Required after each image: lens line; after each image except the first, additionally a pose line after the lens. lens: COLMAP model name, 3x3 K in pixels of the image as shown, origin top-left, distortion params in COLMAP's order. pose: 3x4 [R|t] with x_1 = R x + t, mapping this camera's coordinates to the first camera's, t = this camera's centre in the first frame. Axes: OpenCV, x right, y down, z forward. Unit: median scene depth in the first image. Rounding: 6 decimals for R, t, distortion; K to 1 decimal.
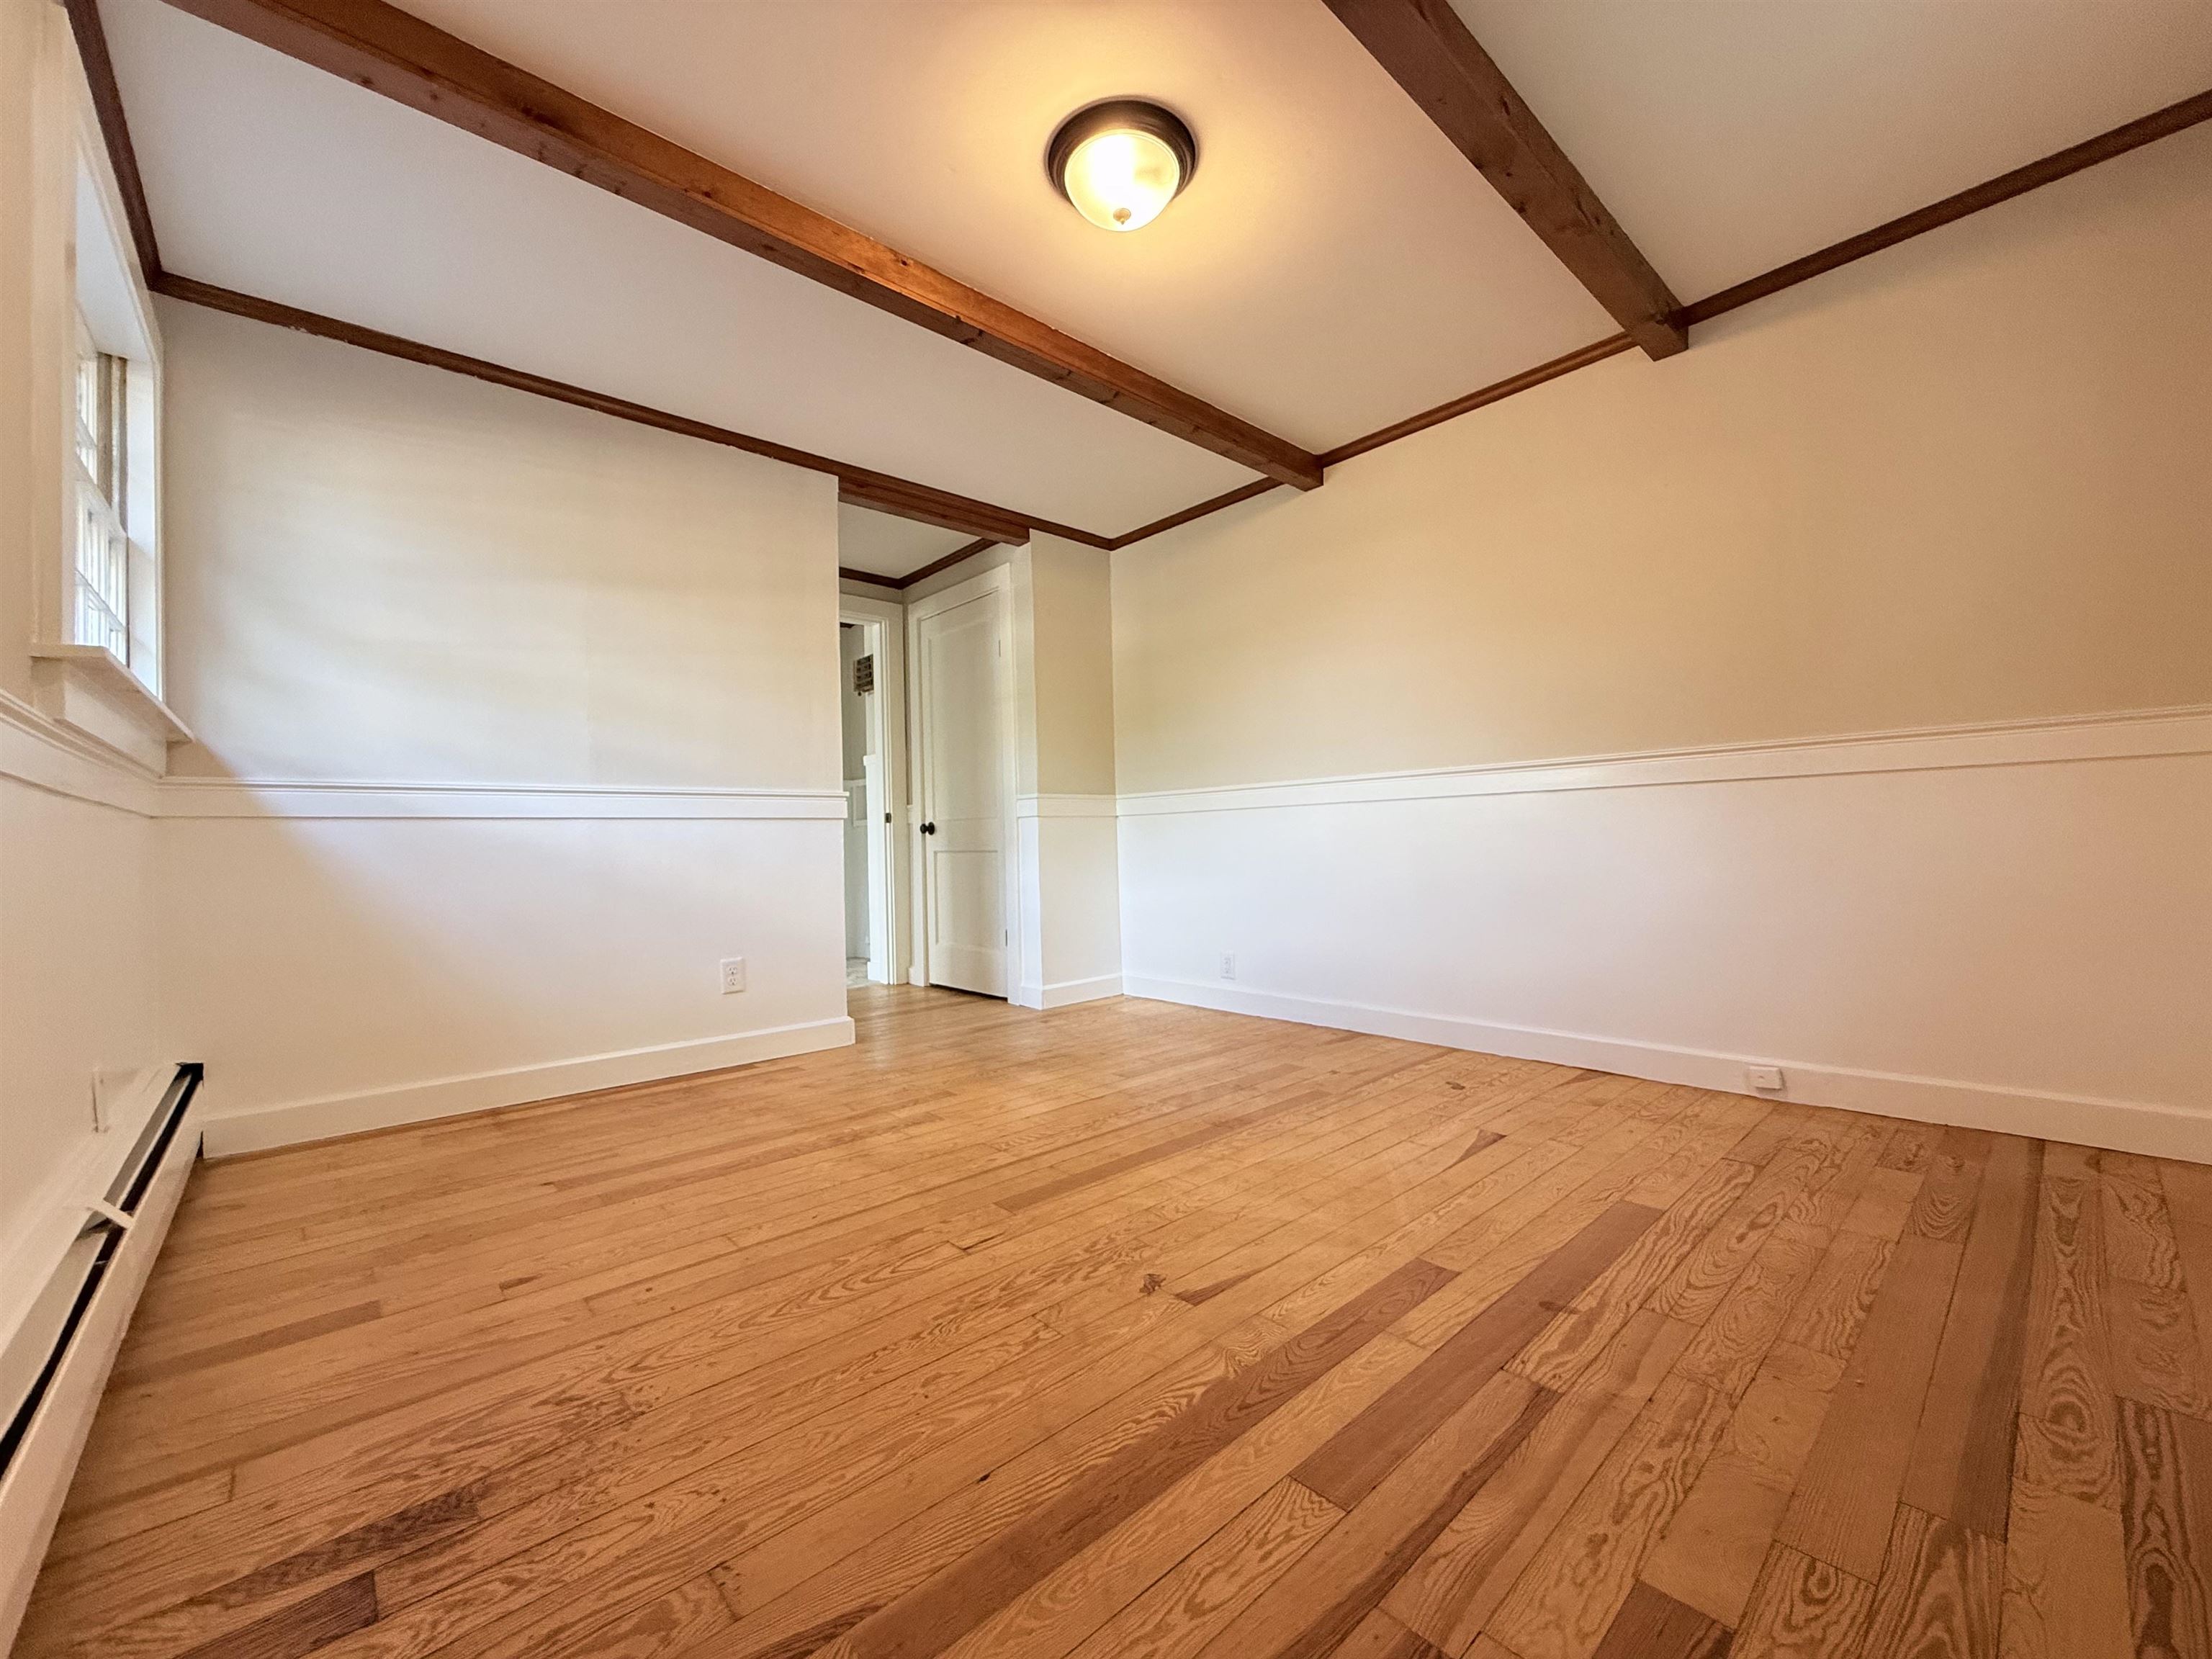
lens RADIAL K [[882.9, 0, 1101.8], [0, 882.9, 825.8], [0, 0, 1]] dist [-0.000386, 0.000754]
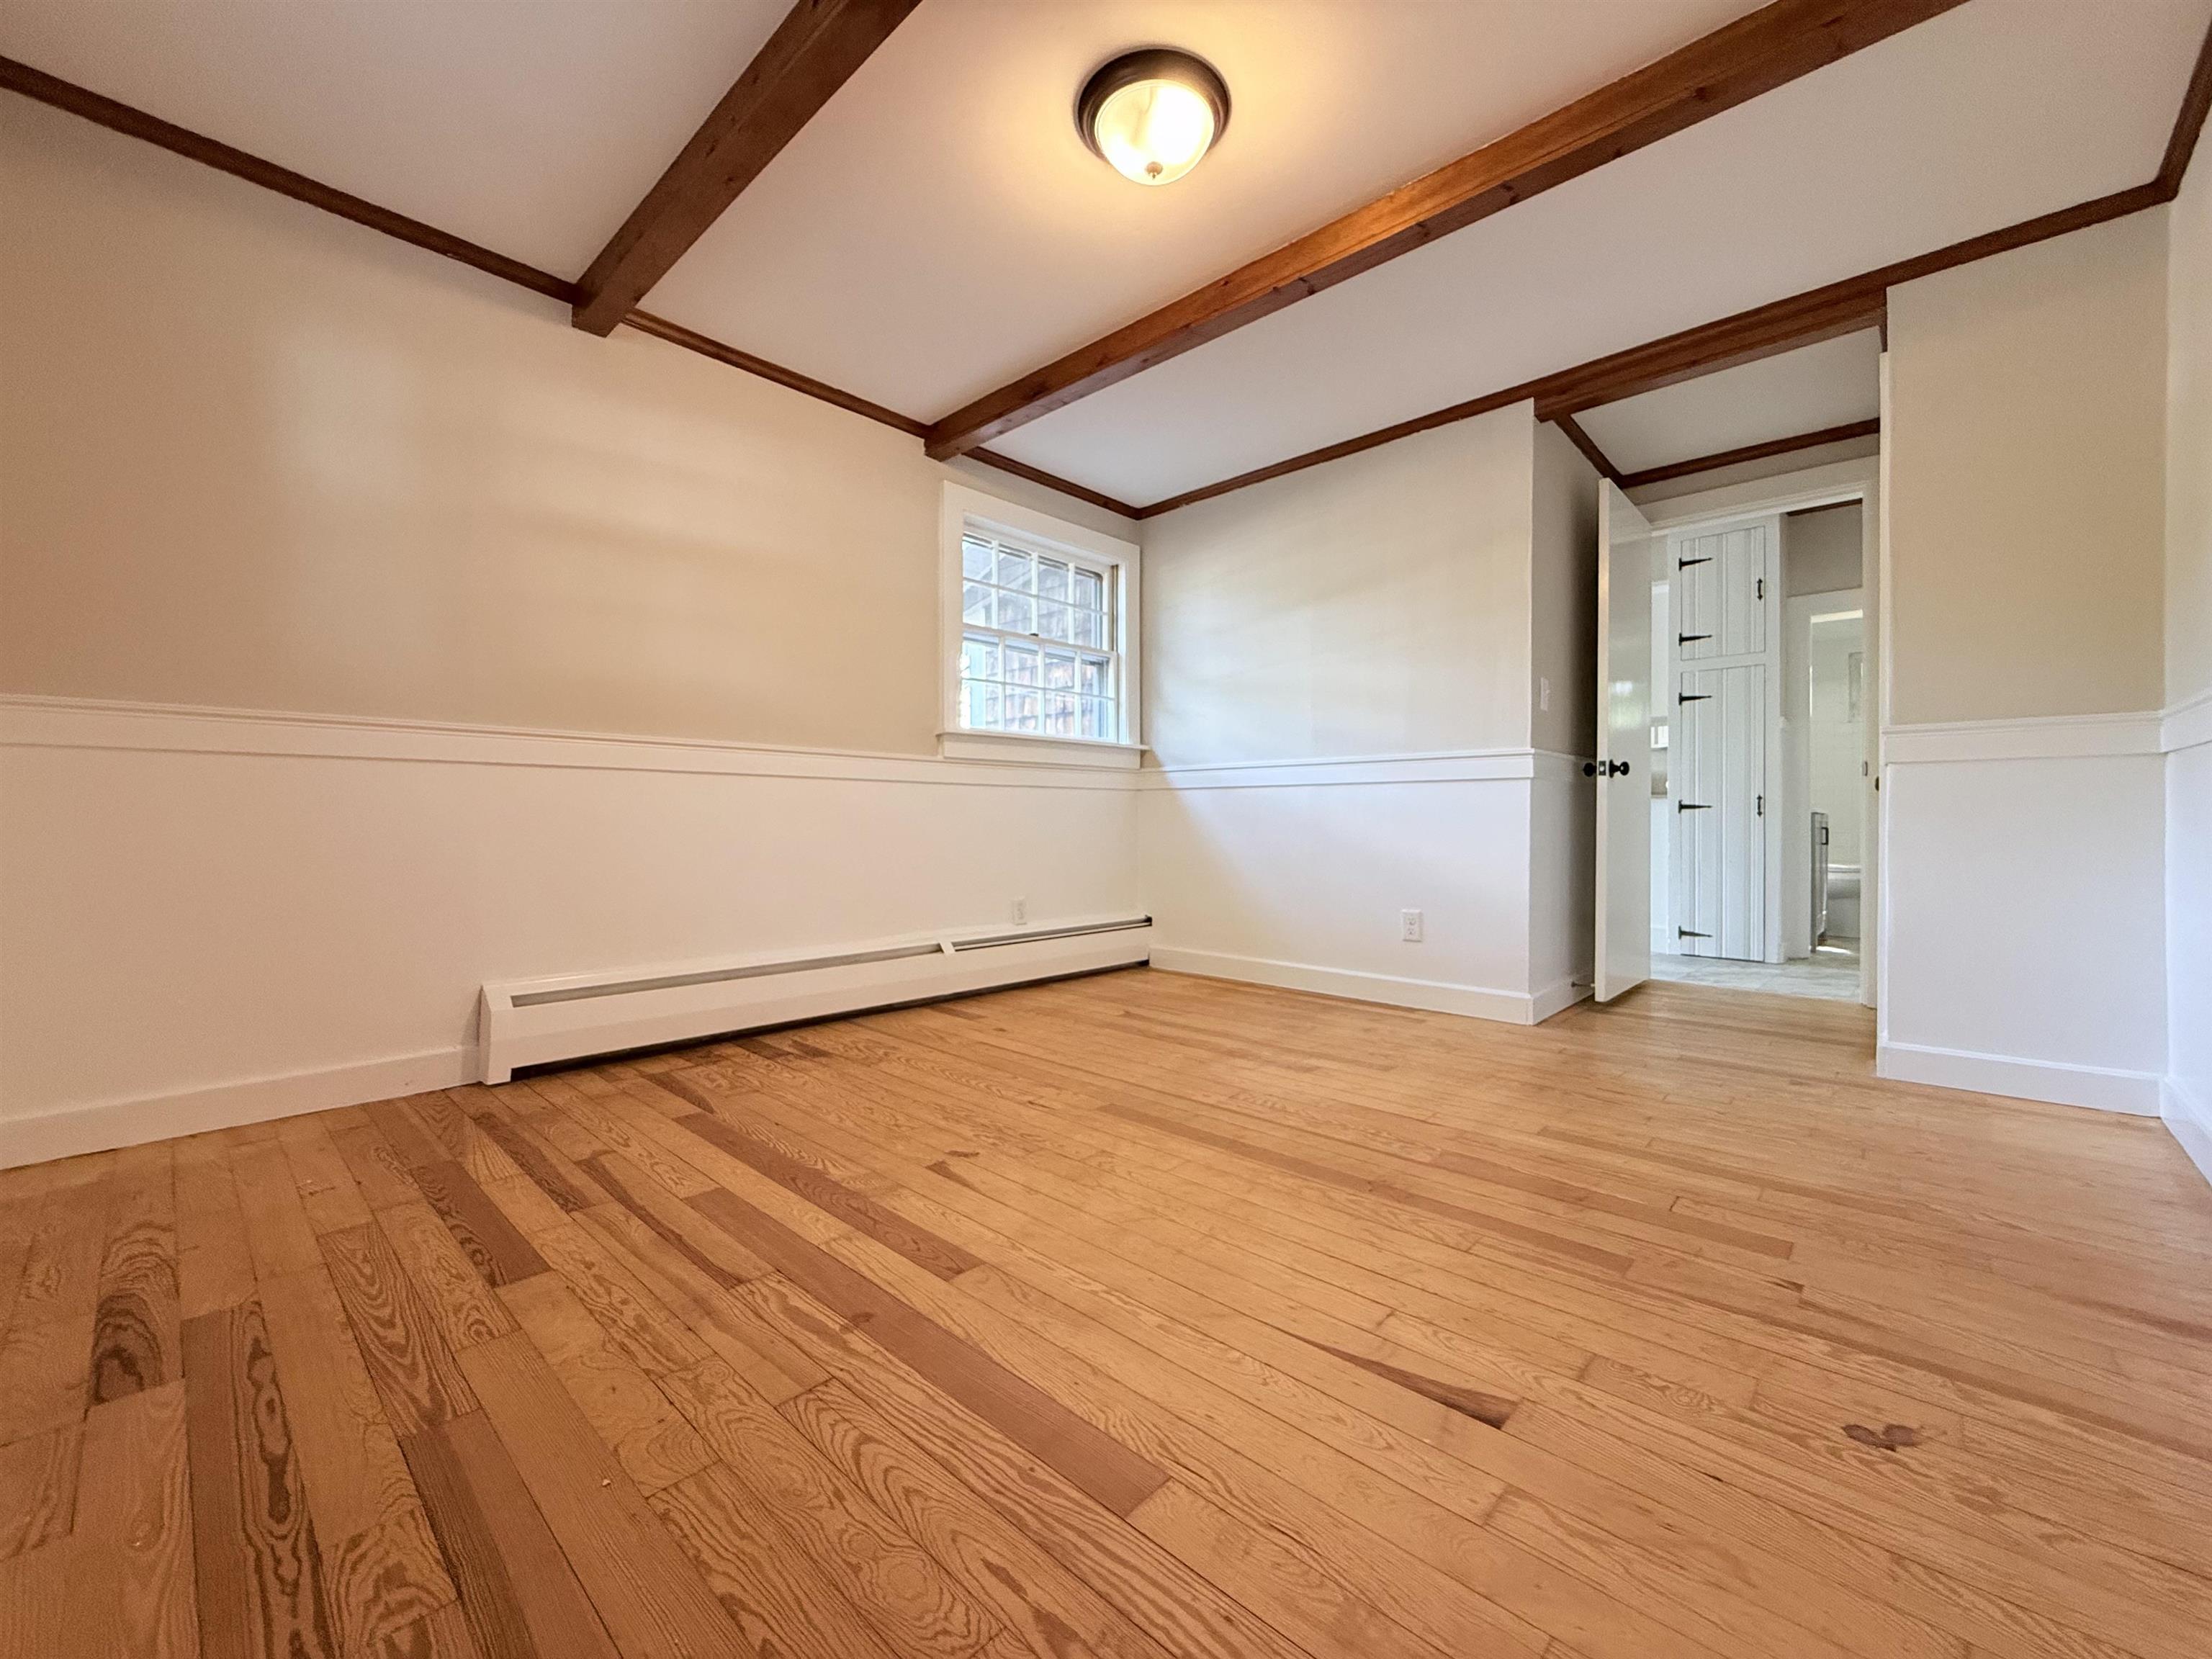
lens RADIAL K [[882.9, 0, 1095.3], [0, 882.9, 821.7], [0, 0, 1]] dist [-0.000386, 0.000754]
pose [[0.081795, 0.026122, -0.996307, 1.232713], [0.018289, 0.999449, 0.027706, 0.007240], [0.996481, -0.020487, 0.081272, 1.016902]]
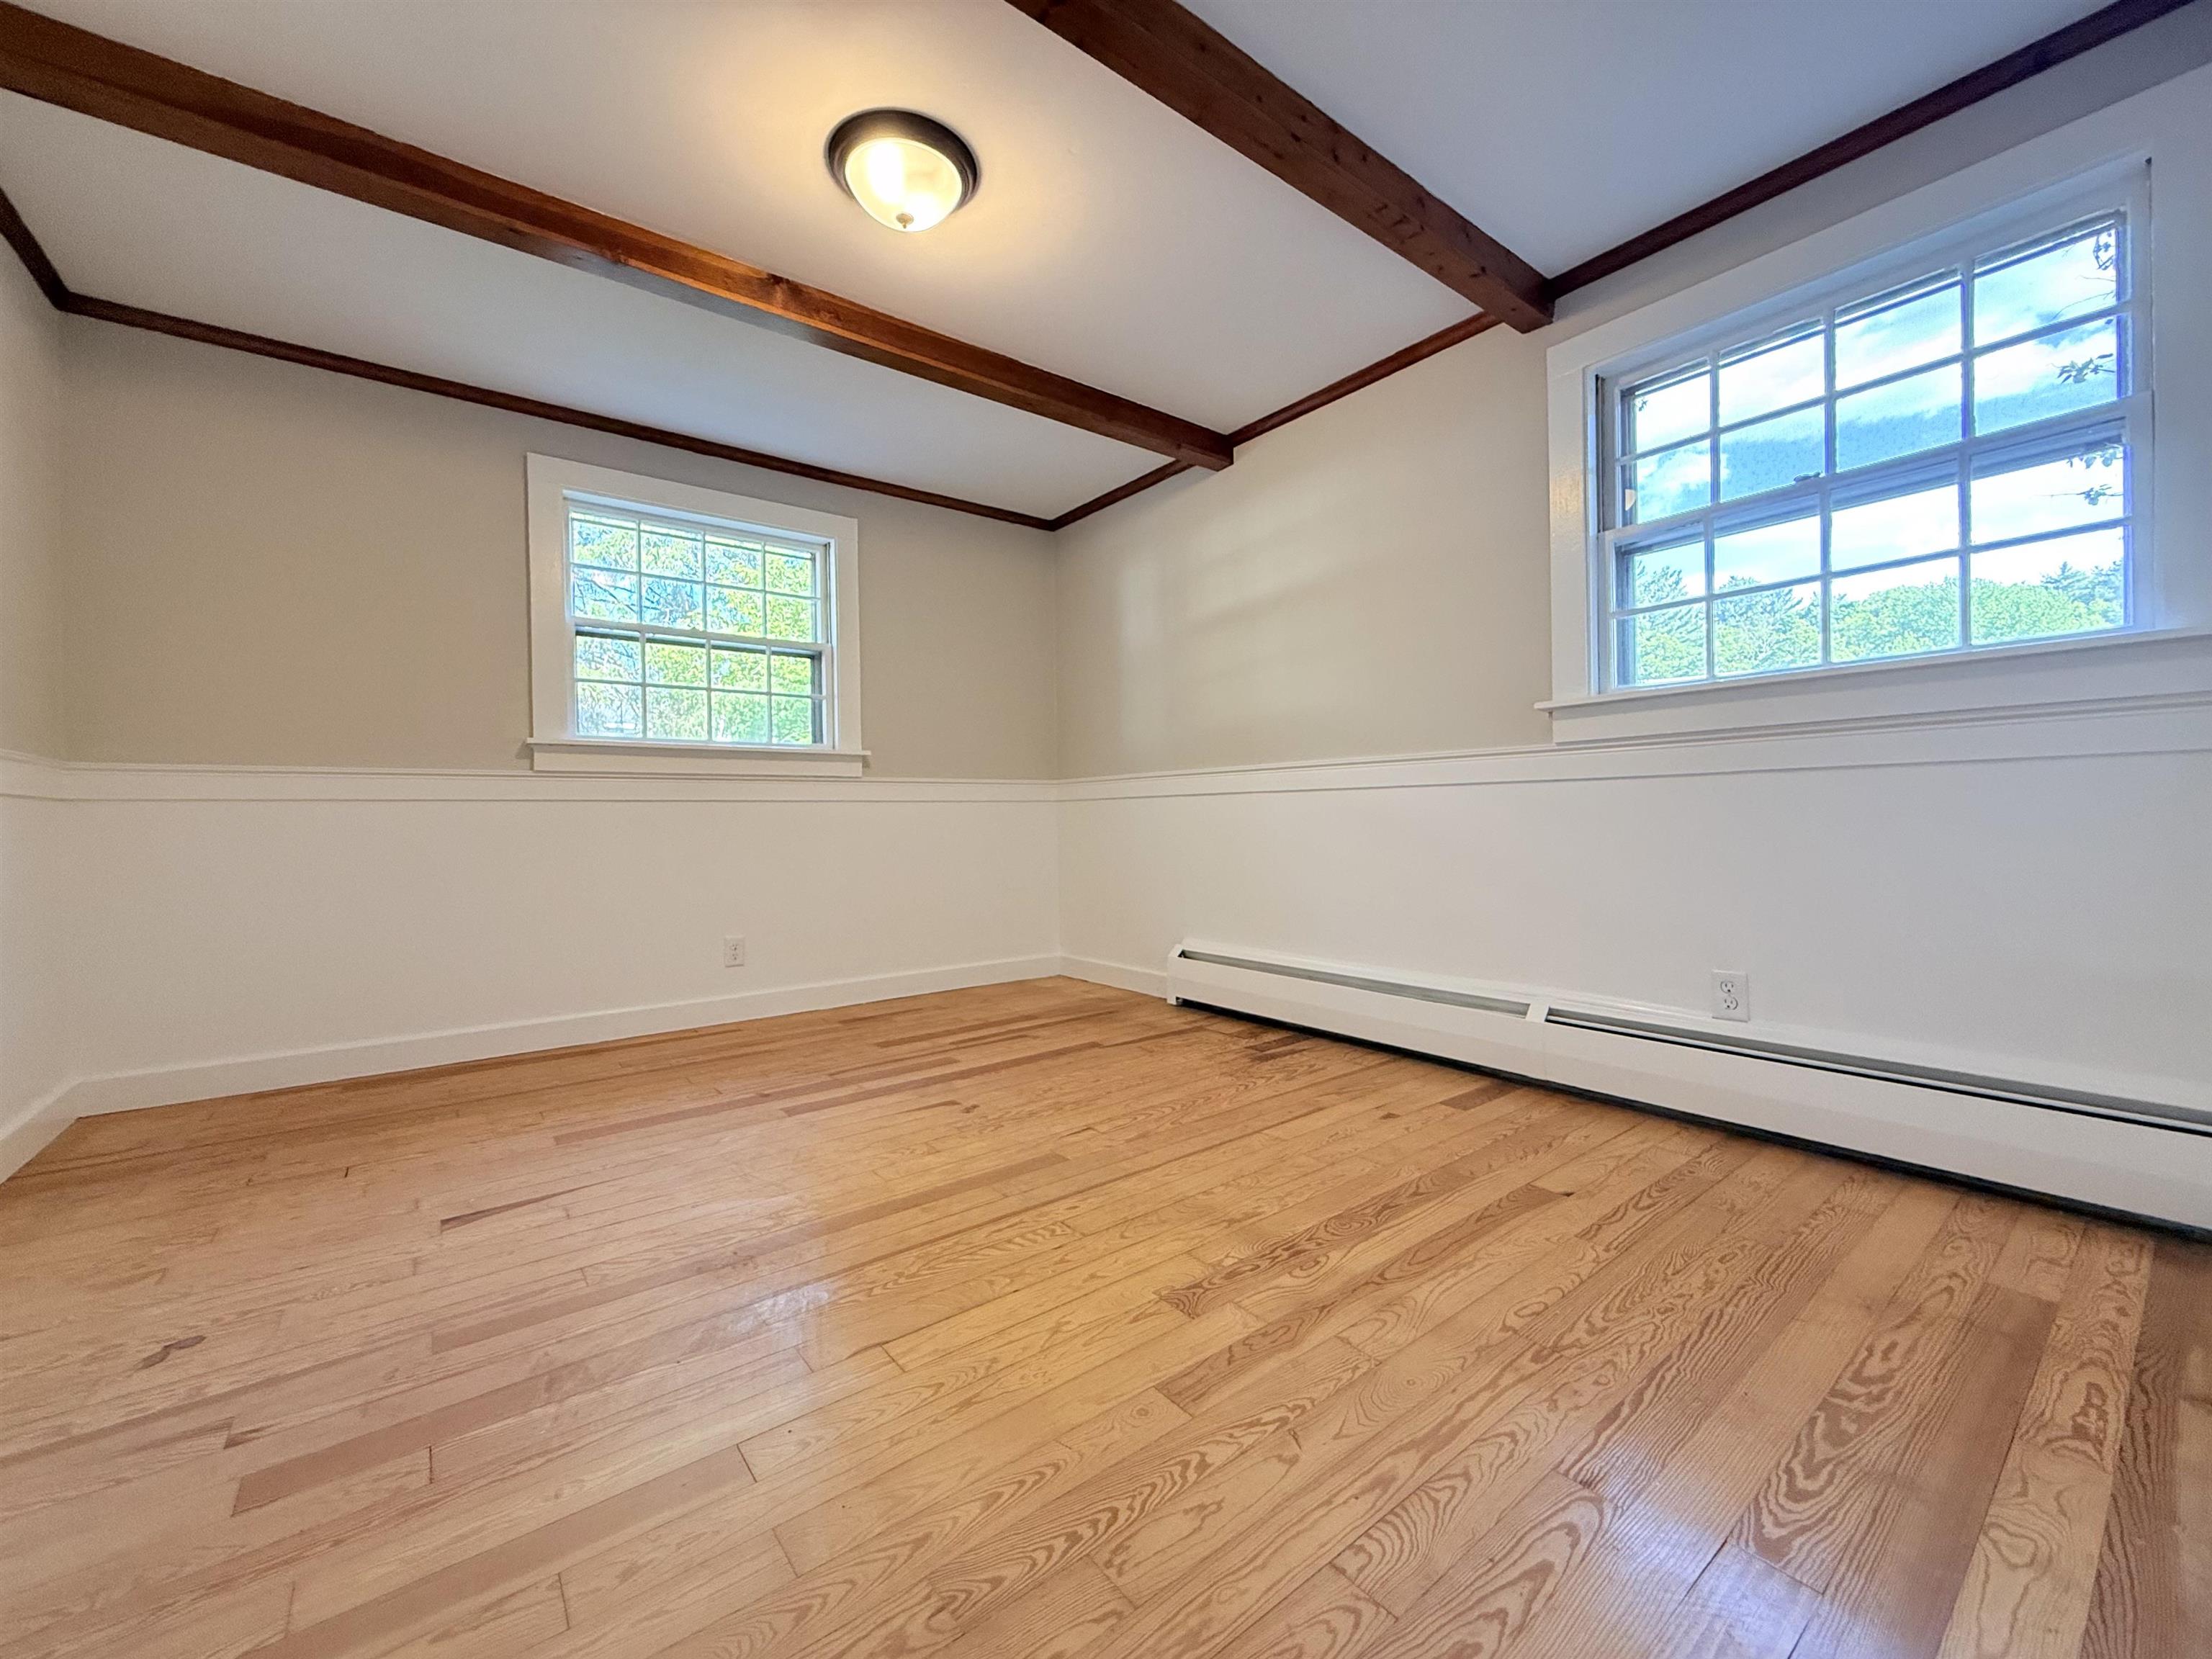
lens RADIAL K [[882.9, 0, 1110.0], [0, 882.9, 830.7], [0, 0, 1]] dist [-0.000386, 0.000754]
pose [[-0.996979, 0.040201, 0.066453, -0.300792], [0.039750, 0.999177, -0.008096, 0.033650], [-0.066724, -0.005430, -0.997757, 2.400662]]
